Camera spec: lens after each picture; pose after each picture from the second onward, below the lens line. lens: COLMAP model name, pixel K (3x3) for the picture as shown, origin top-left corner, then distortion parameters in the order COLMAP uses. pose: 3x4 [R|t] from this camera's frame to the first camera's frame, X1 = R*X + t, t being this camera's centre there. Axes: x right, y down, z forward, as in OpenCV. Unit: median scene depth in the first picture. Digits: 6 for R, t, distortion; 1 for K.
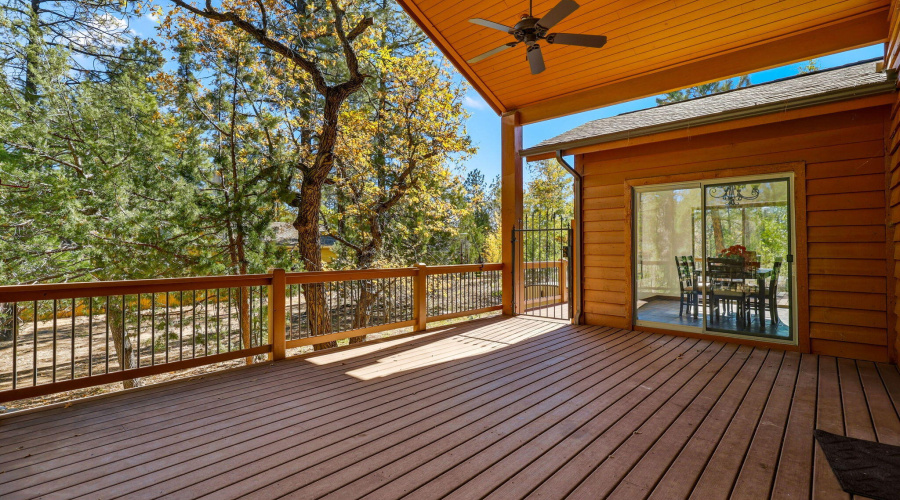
lens RADIAL K [[405.3, 0, 450.0], [0, 405.3, 250.0], [0, 0, 1]] dist [0.000543, 0.000083]
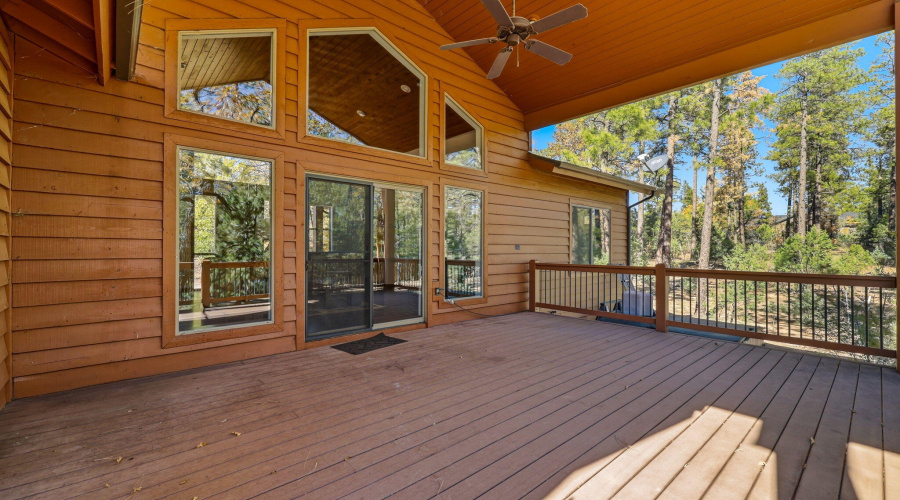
lens RADIAL K [[376.7, 0, 450.0], [0, 376.7, 250.0], [0, 0, 1]] dist [0.000144, 0.000013]
pose [[-0.994429, -0.007506, 0.105142, 0.254967], [-0.007587, 0.999971, -0.000374, 0.003561], [-0.105137, -0.001170, -0.994457, 1.898281]]
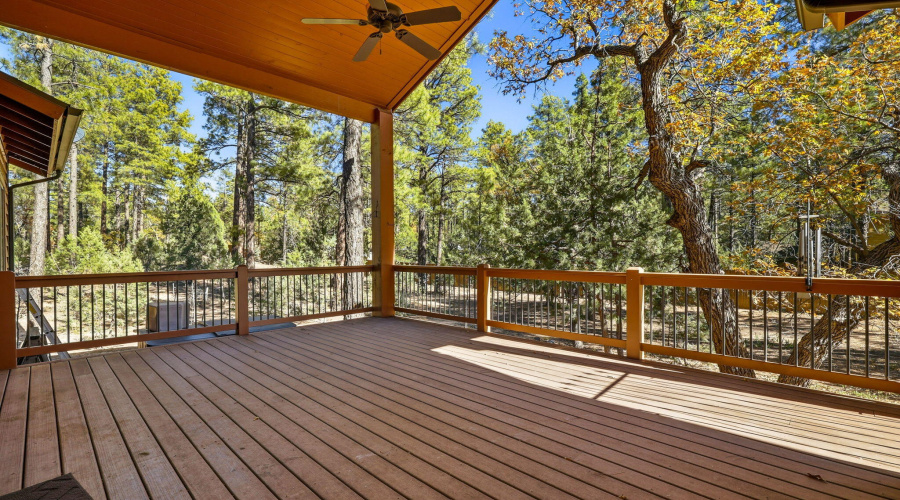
lens RADIAL K [[405.3, 0, 450.0], [0, 405.3, 250.0], [0, 0, 1]] dist [0.000543, 0.000083]
pose [[-0.033848, -0.003345, -0.999421, 1.125930], [0.004801, 0.999982, -0.003509, 0.003636], [0.999415, -0.004917, -0.033831, 1.144728]]
